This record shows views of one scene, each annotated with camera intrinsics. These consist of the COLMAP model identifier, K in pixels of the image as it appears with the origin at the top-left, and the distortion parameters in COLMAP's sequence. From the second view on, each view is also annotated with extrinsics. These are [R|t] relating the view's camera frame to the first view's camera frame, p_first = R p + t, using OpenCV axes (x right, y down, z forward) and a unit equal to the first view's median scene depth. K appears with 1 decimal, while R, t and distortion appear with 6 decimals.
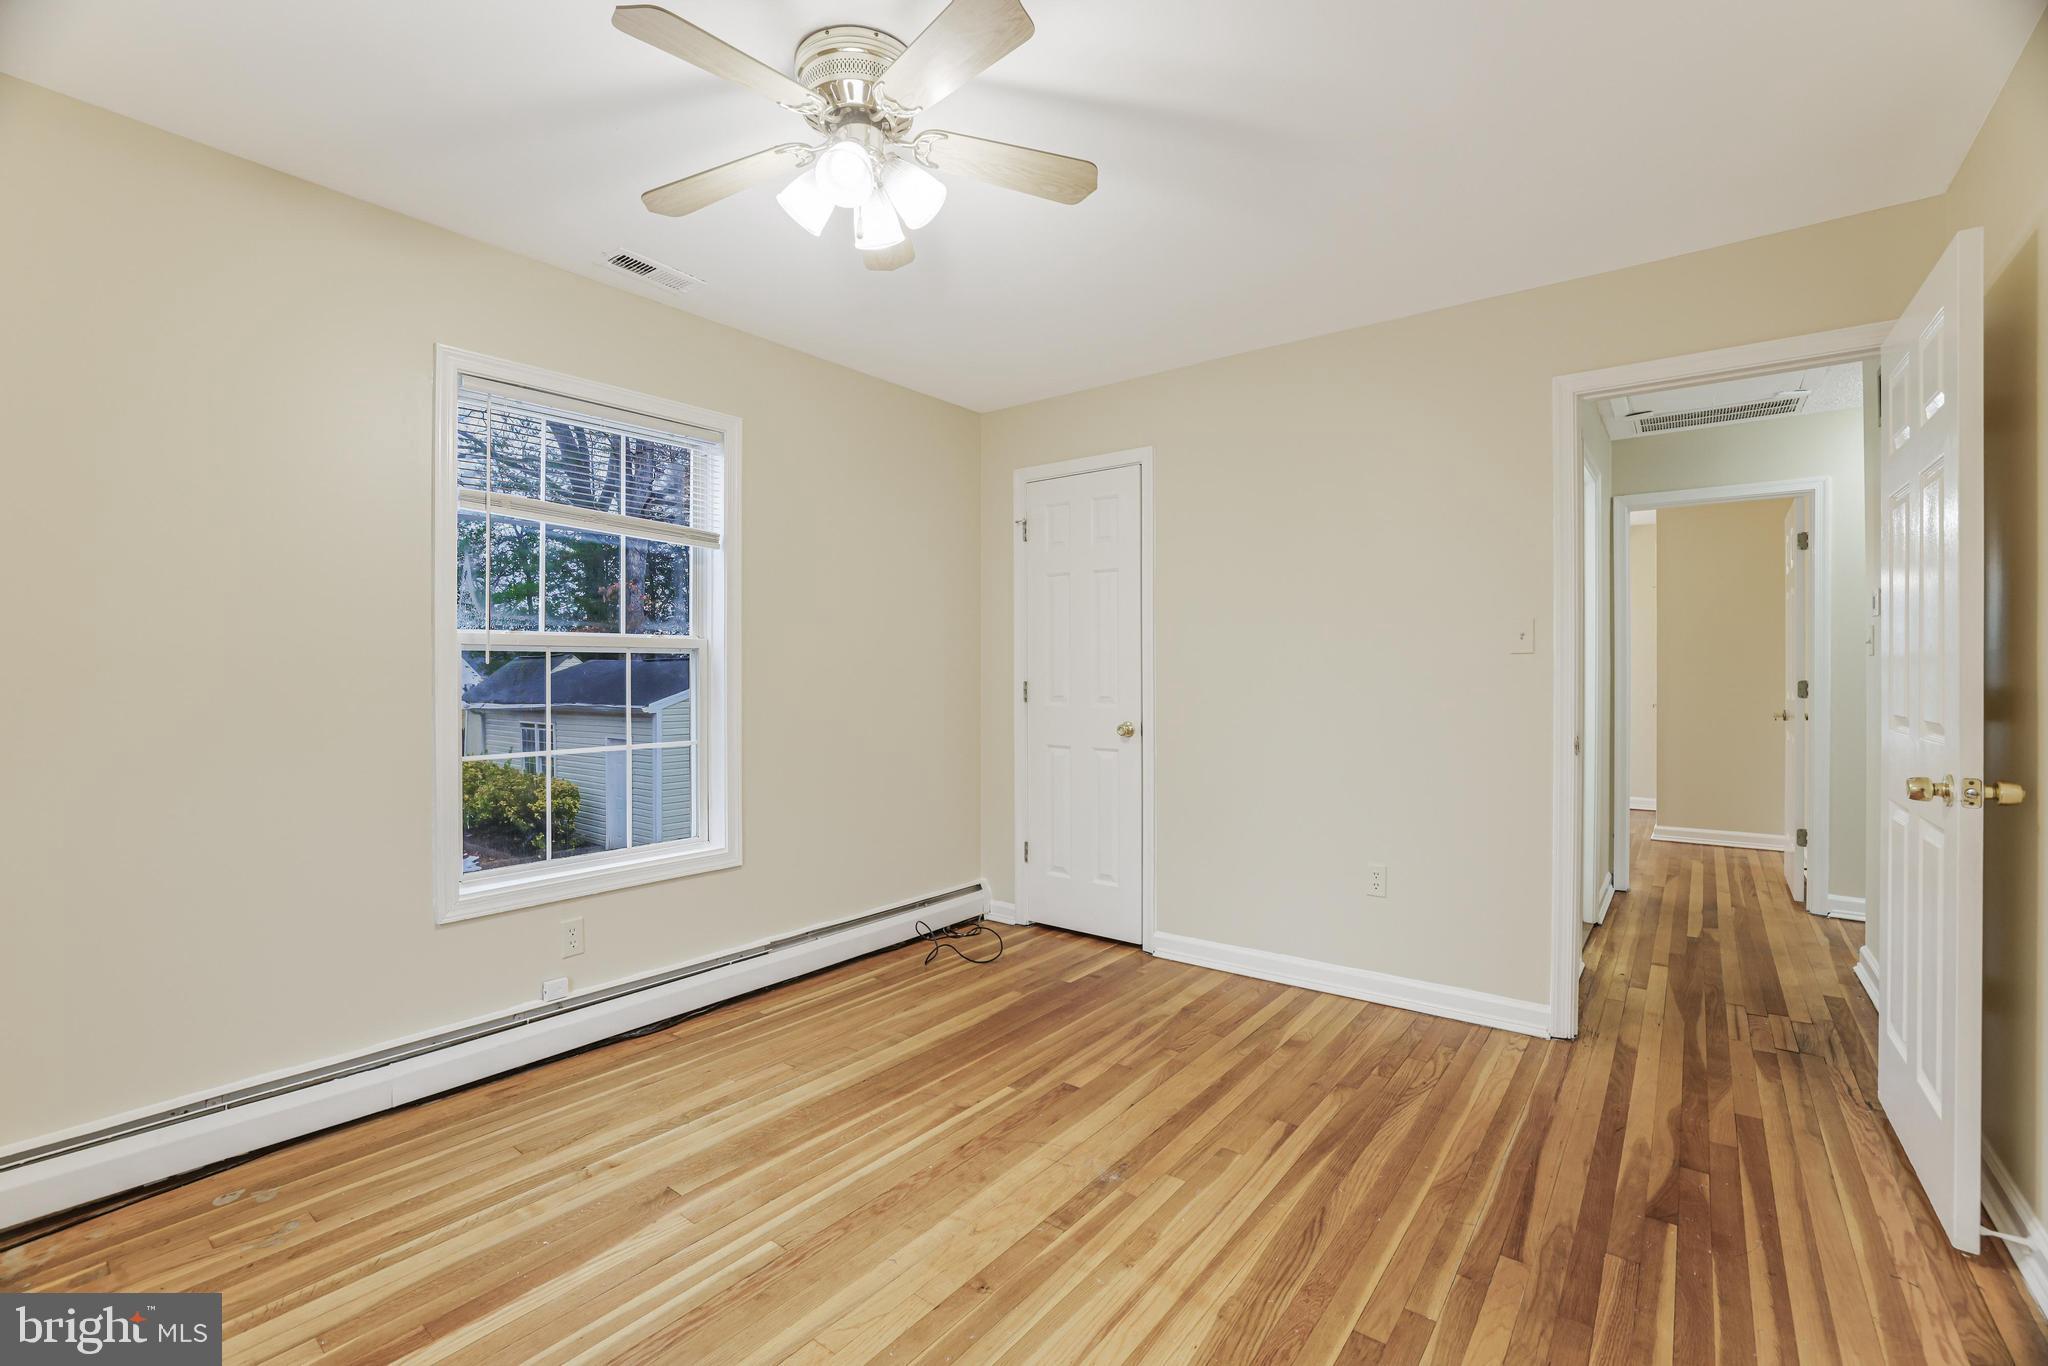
lens RADIAL K [[903.2, 0, 1013.0], [0, 903.2, 677.2], [0, 0, 1]] dist [-0.036241, 0.012714]
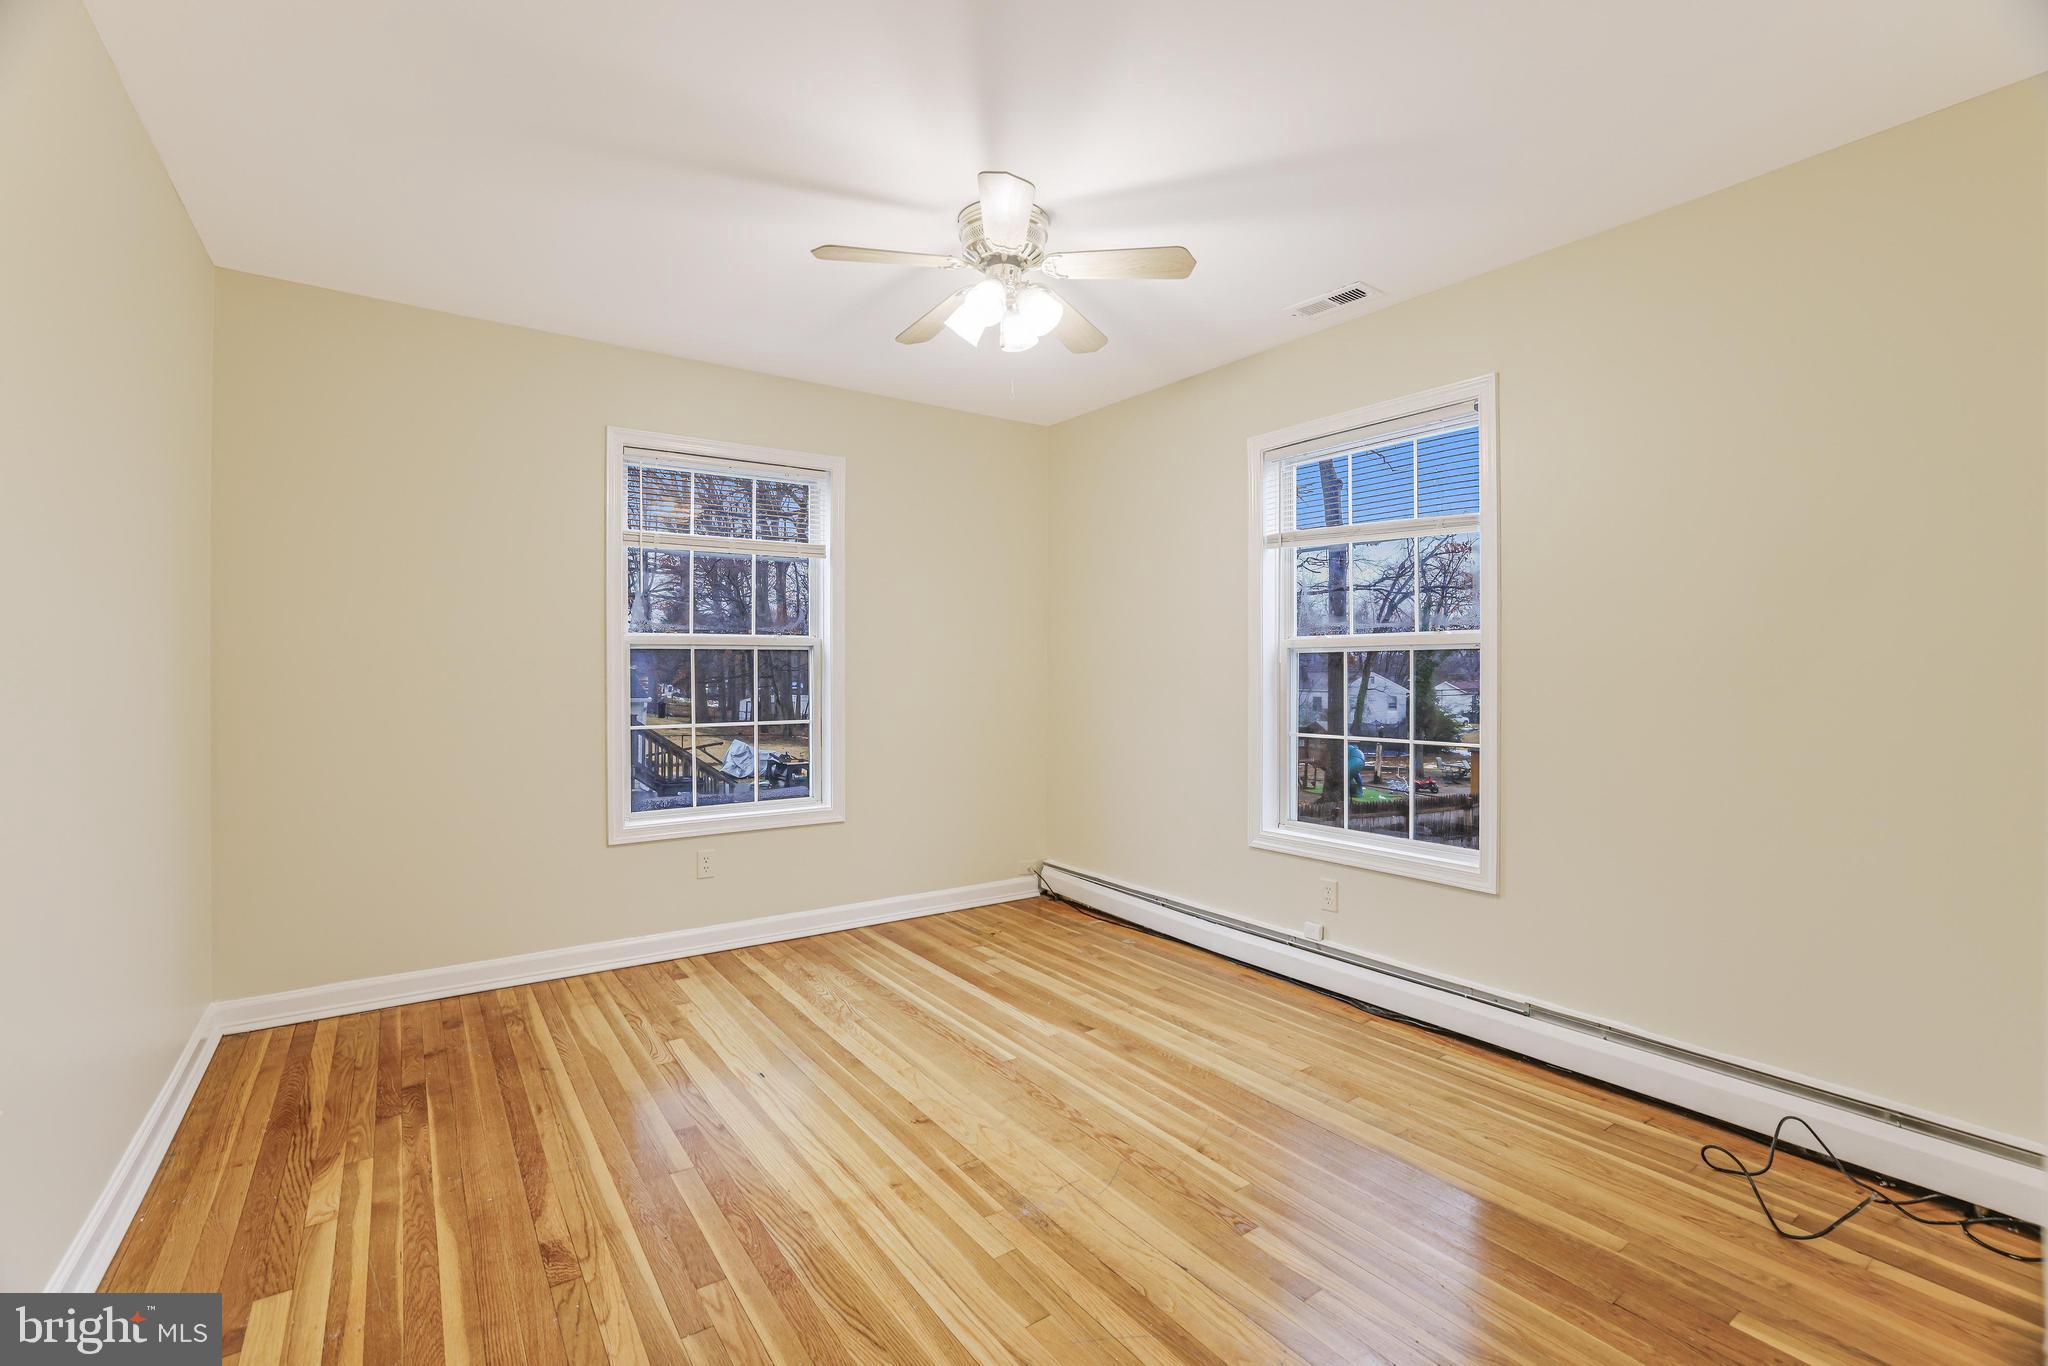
lens RADIAL K [[903.2, 0, 1014.0], [0, 903.2, 673.7], [0, 0, 1]] dist [-0.036241, 0.012714]
pose [[-0.303571, -0.000310, -0.952809, 0.904775], [-0.004103, 0.999991, 0.000982, 0.000750], [0.952800, 0.004207, -0.303570, 1.148685]]
